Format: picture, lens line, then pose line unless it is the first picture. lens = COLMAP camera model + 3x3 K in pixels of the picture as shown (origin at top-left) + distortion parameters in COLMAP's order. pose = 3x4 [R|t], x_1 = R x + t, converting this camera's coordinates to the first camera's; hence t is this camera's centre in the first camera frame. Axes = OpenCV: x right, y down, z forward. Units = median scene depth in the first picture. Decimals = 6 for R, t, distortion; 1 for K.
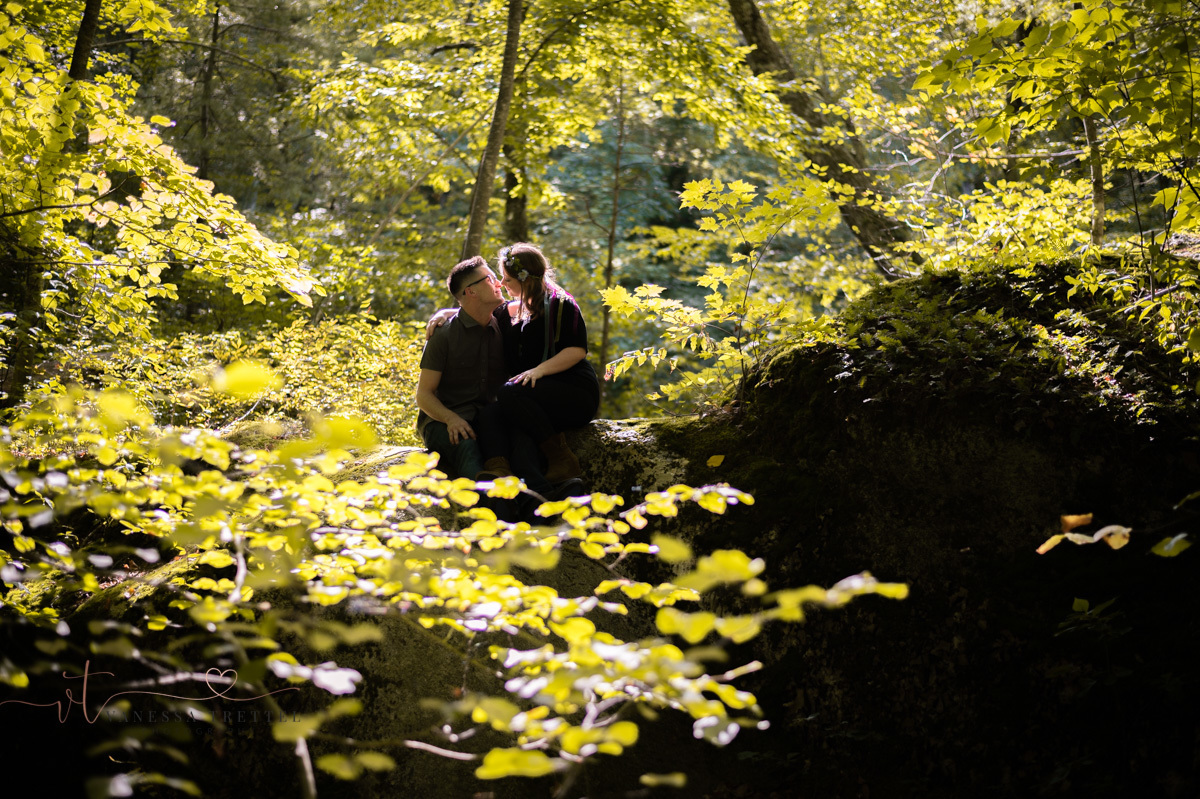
lens RADIAL K [[1728.9, 0, 620.2], [0, 1728.9, 395.3], [0, 0, 1]] dist [0.015911, 0.021399]
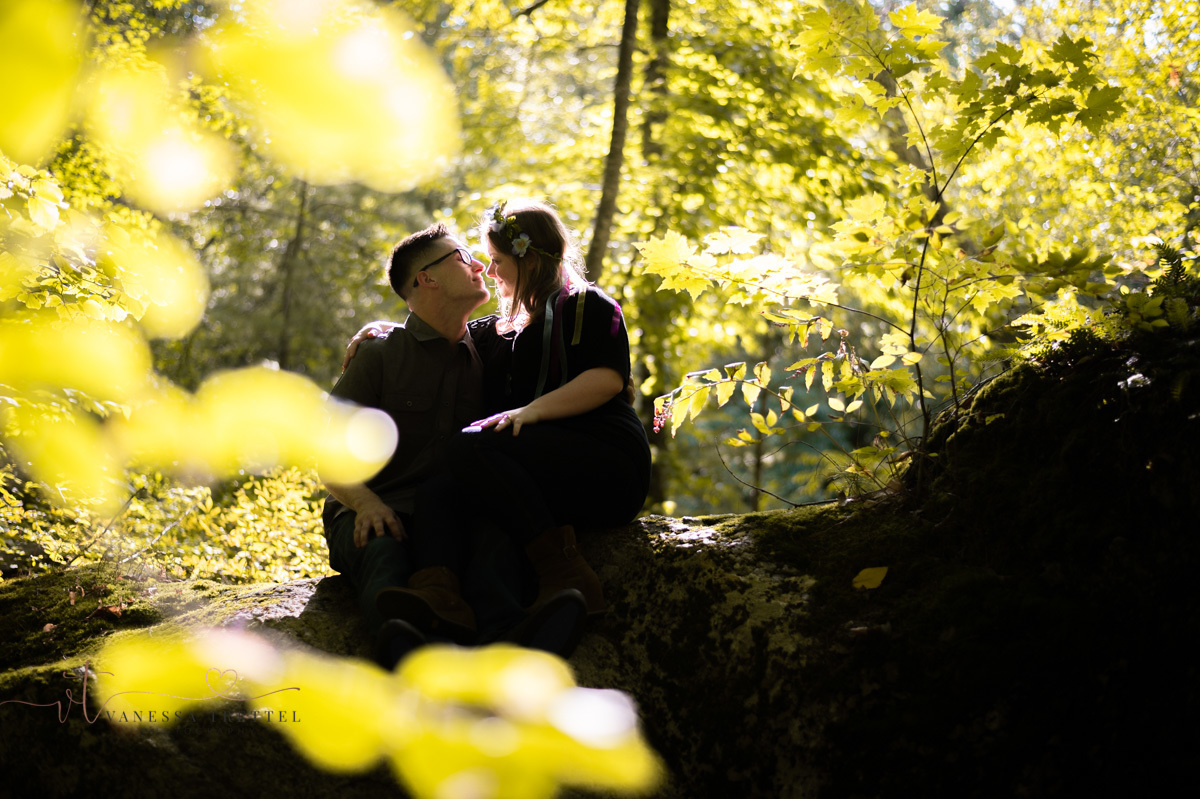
lens RADIAL K [[1728.9, 0, 620.2], [0, 1728.9, 395.3], [0, 0, 1]] dist [0.015911, 0.021399]
pose [[0.994250, -0.011917, -0.106415, 0.036544], [-0.006306, 0.985548, -0.169280, 0.069379], [0.106894, 0.168978, 0.979806, 0.486639]]
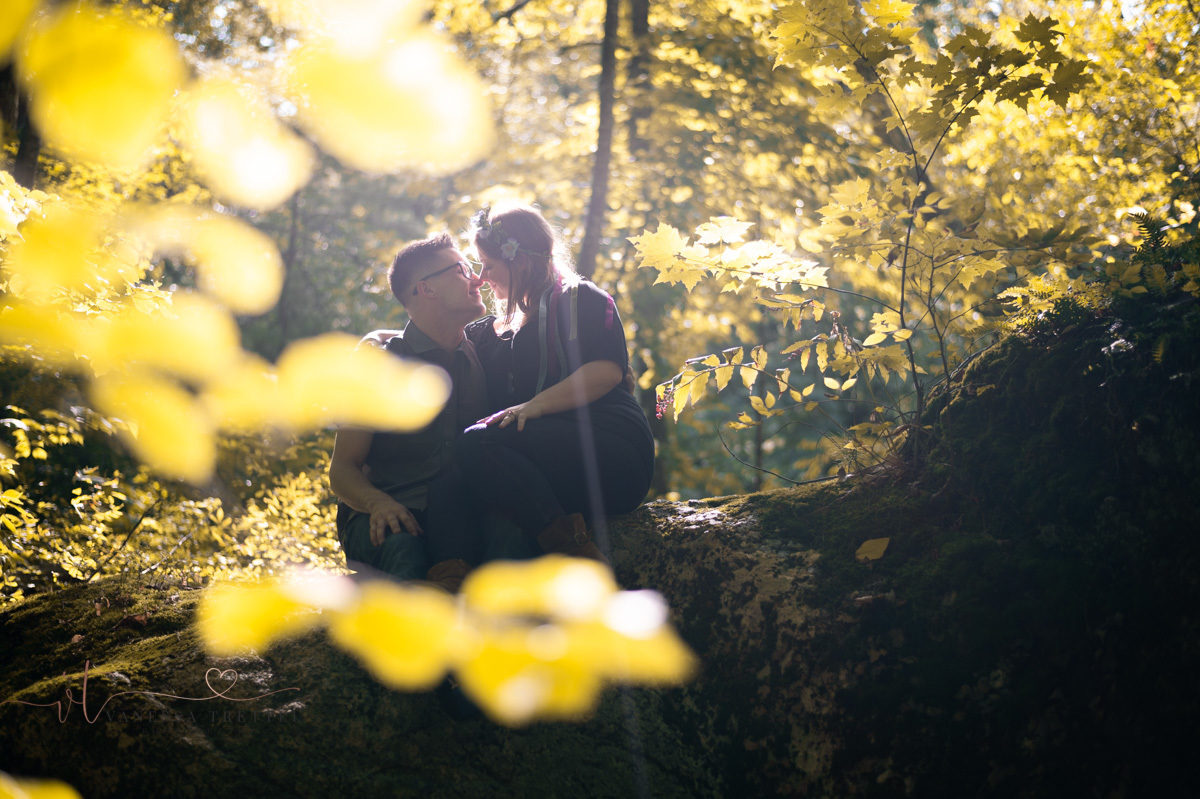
lens RADIAL K [[1721.8, 0, 640.7], [0, 1721.8, 398.2], [0, 0, 1]] dist [0.024348, 0.002156]
pose [[0.993729, -0.060741, -0.093876, 0.036738], [0.044670, 0.985334, -0.164687, 0.073474], [0.102503, 0.159461, 0.981868, 0.473869]]
